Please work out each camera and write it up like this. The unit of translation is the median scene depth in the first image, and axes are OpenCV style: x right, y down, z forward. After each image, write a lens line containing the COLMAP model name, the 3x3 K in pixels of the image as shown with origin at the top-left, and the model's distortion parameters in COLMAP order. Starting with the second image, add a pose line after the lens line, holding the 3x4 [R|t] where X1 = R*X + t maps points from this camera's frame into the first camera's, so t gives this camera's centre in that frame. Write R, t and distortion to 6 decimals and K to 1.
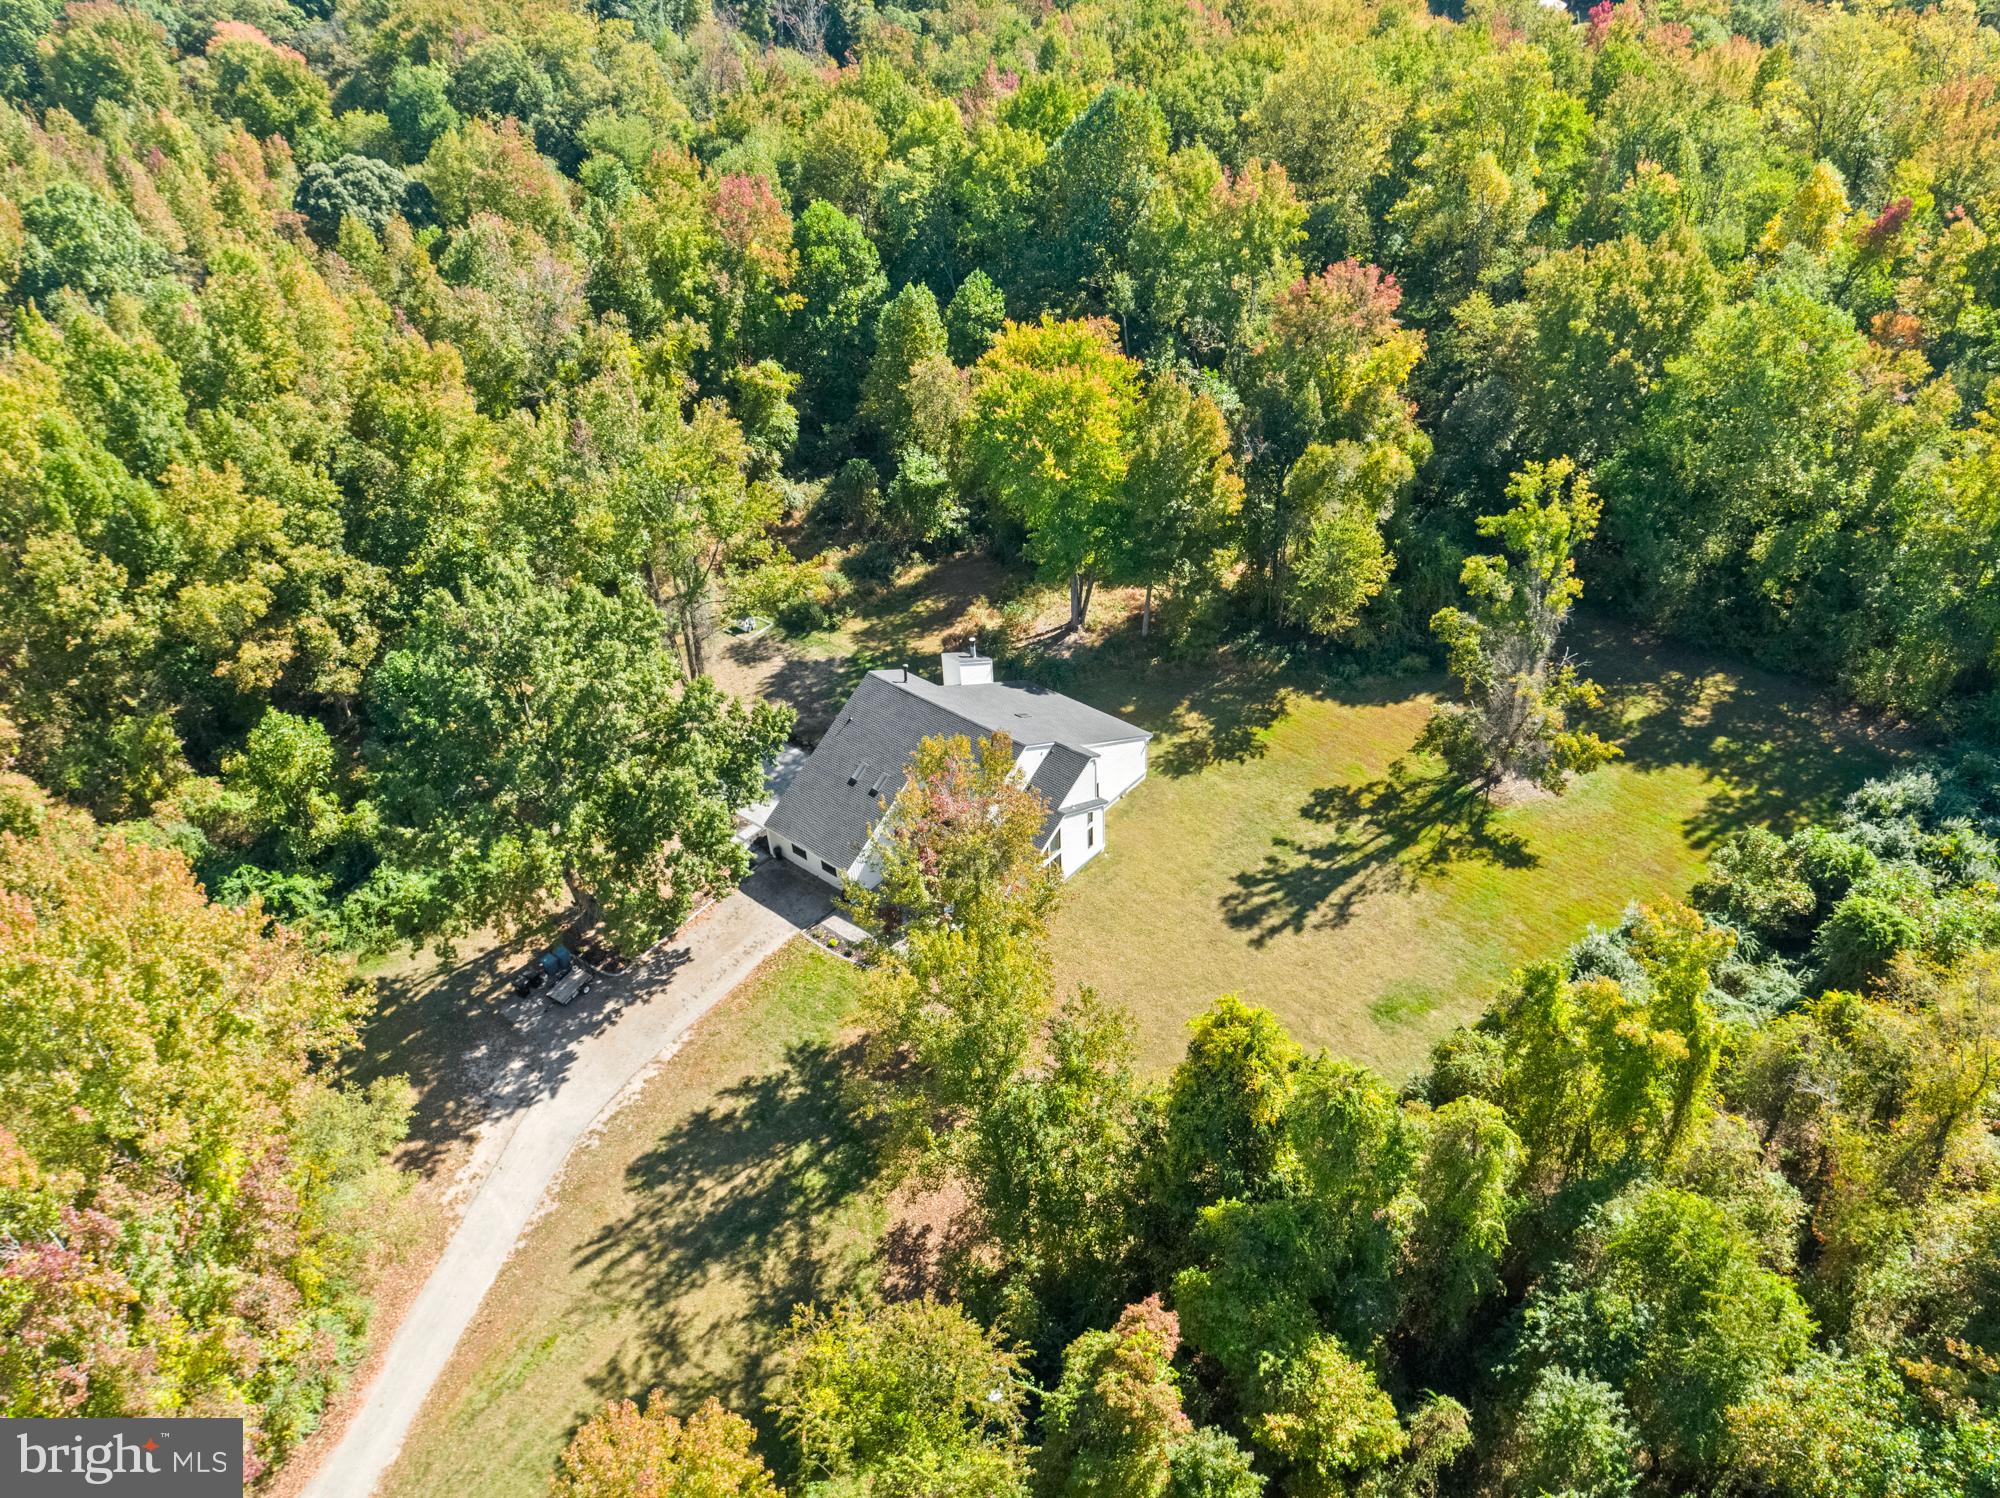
lens RADIAL K [[1454.9, 0, 1001.3], [0, 1454.9, 749.1], [0, 0, 1]] dist [-0.010463, -0.005960]
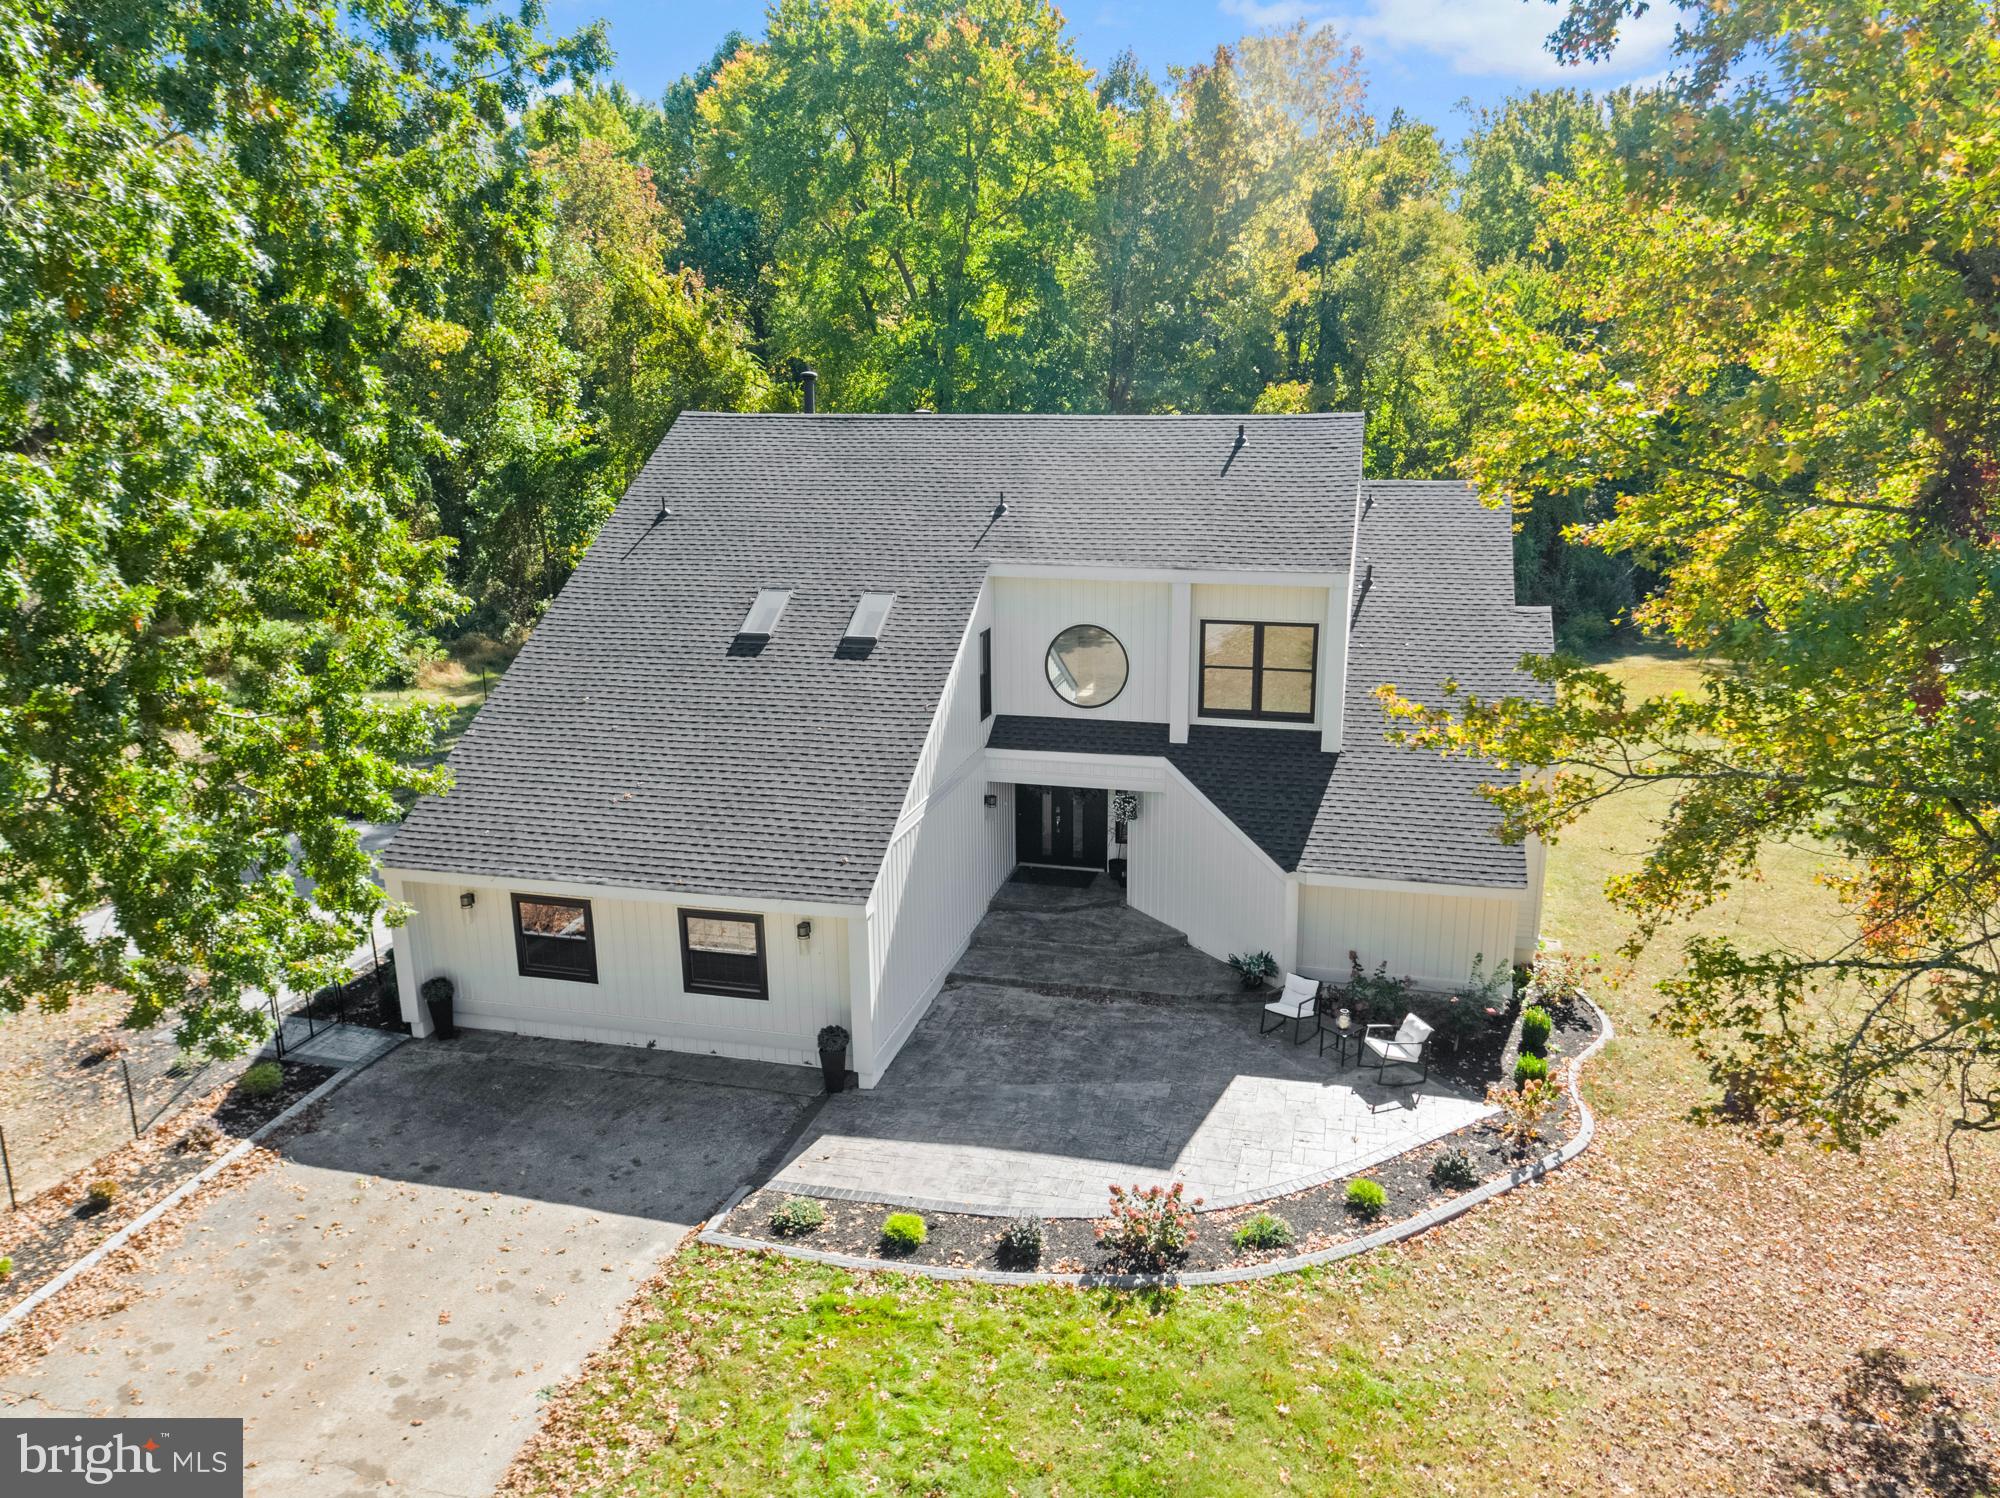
lens RADIAL K [[1454.9, 0, 1015.3], [0, 1454.9, 749.0], [0, 0, 1]] dist [-0.010463, -0.005960]
pose [[0.896580, -0.070111, 0.437298, -0.171037], [0.242957, 0.903417, -0.353283, 0.139131], [-0.370293, 0.422991, 0.827020, 0.766541]]
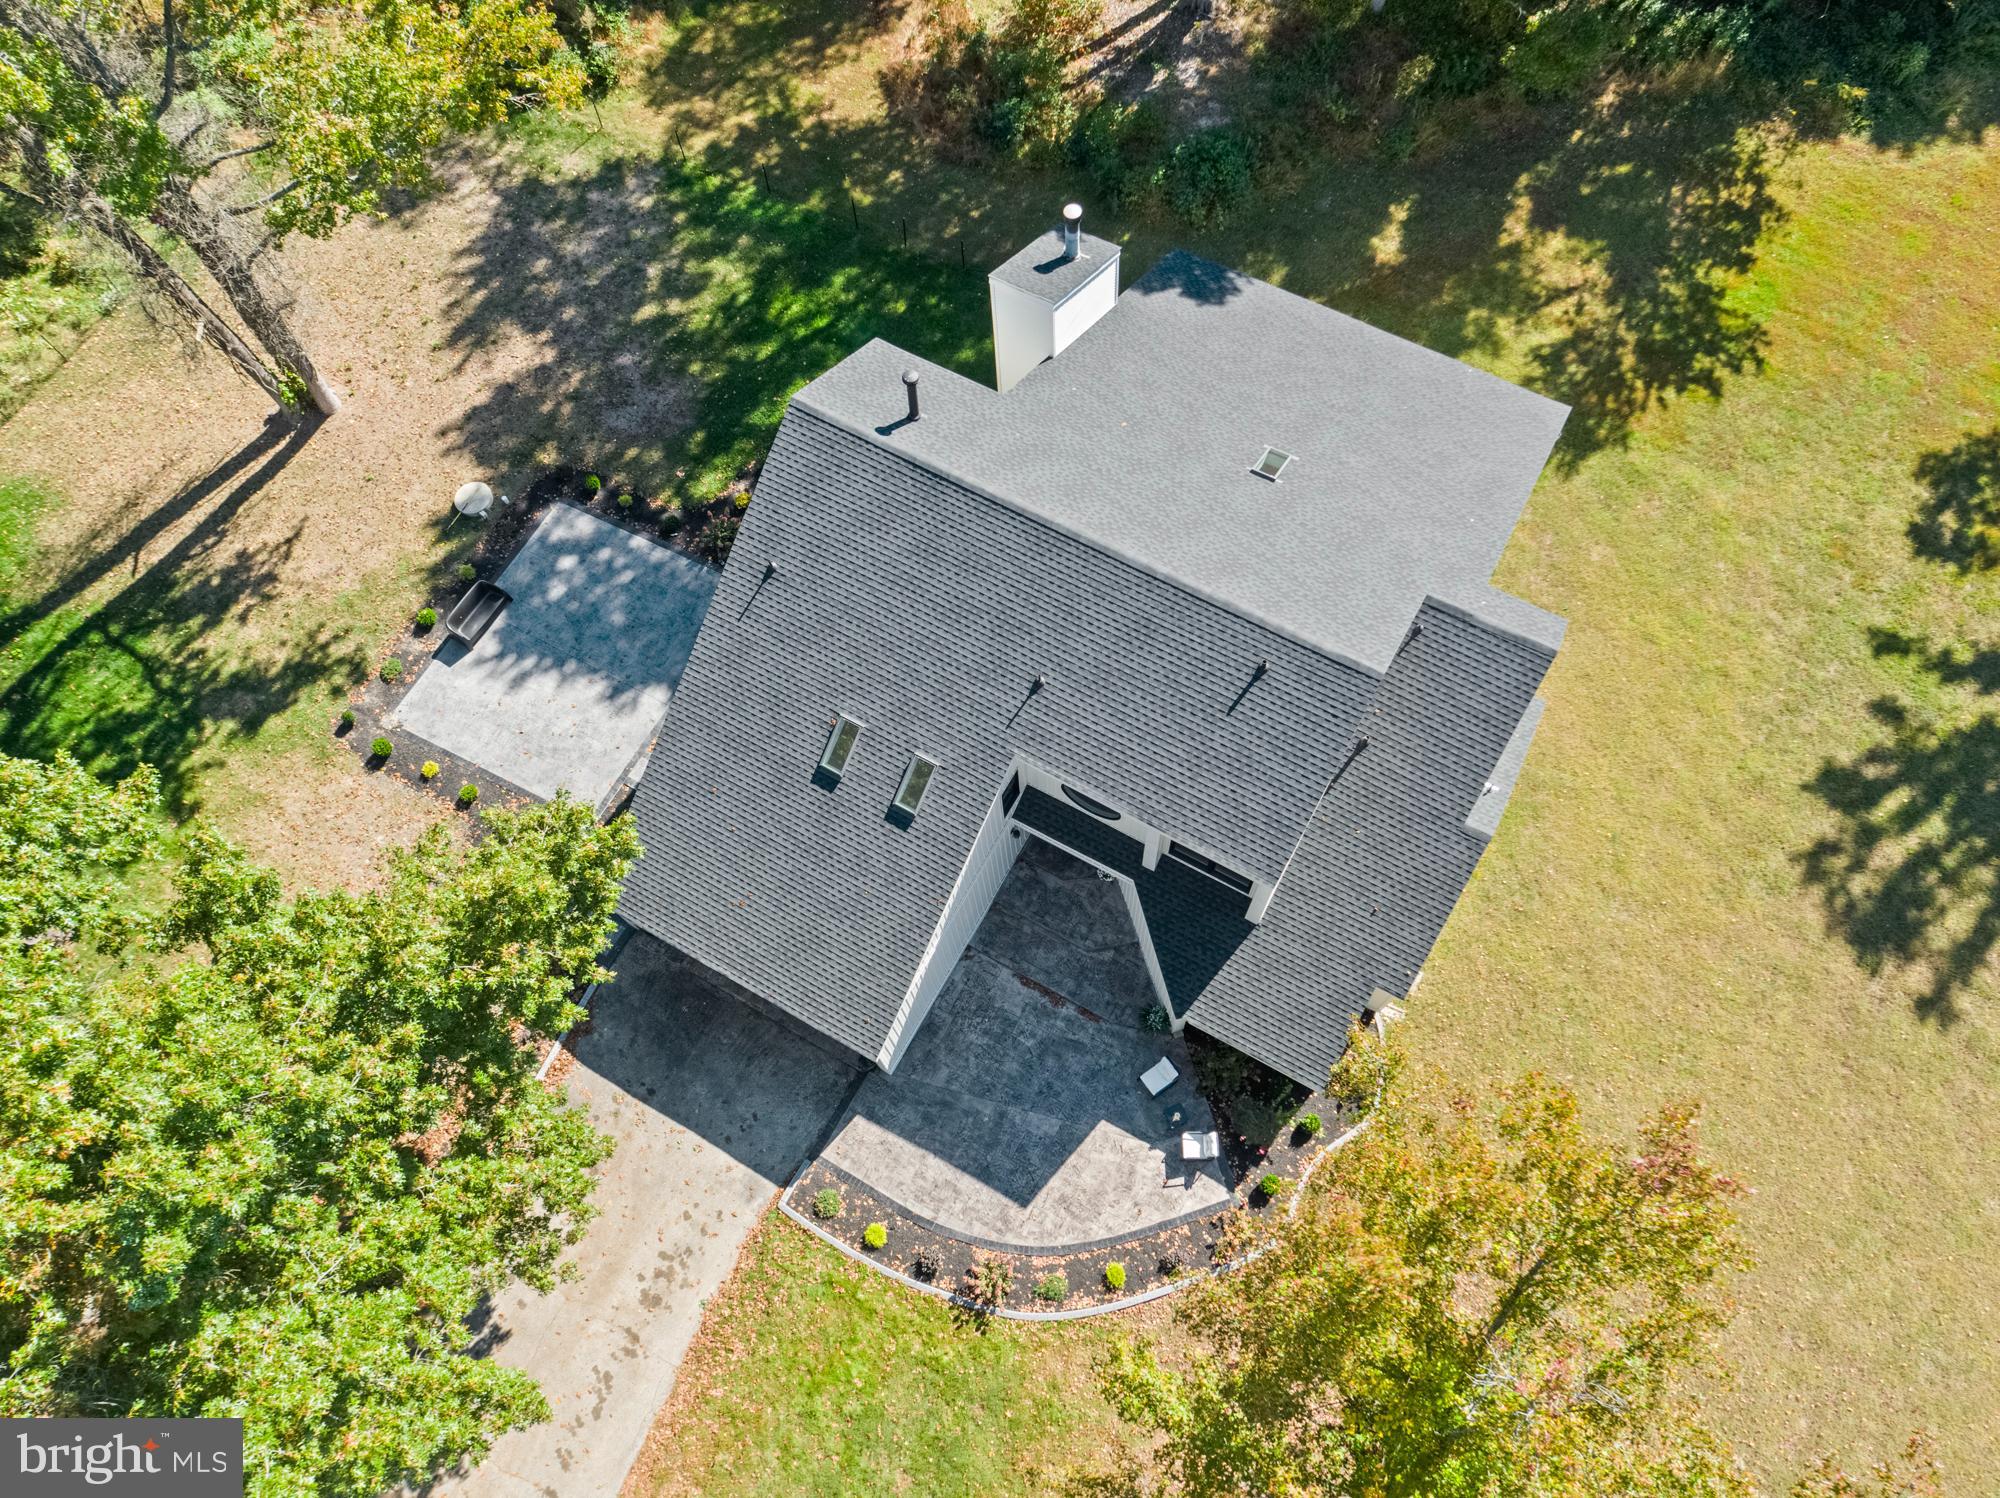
lens RADIAL K [[1454.9, 0, 996.2], [0, 1454.9, 750.2], [0, 0, 1]] dist [-0.010463, -0.005960]
pose [[0.981787, -0.177372, 0.068071, -0.084217], [0.117168, 0.847333, 0.517975, -0.150975], [-0.149553, -0.500565, 0.852683, 0.698761]]
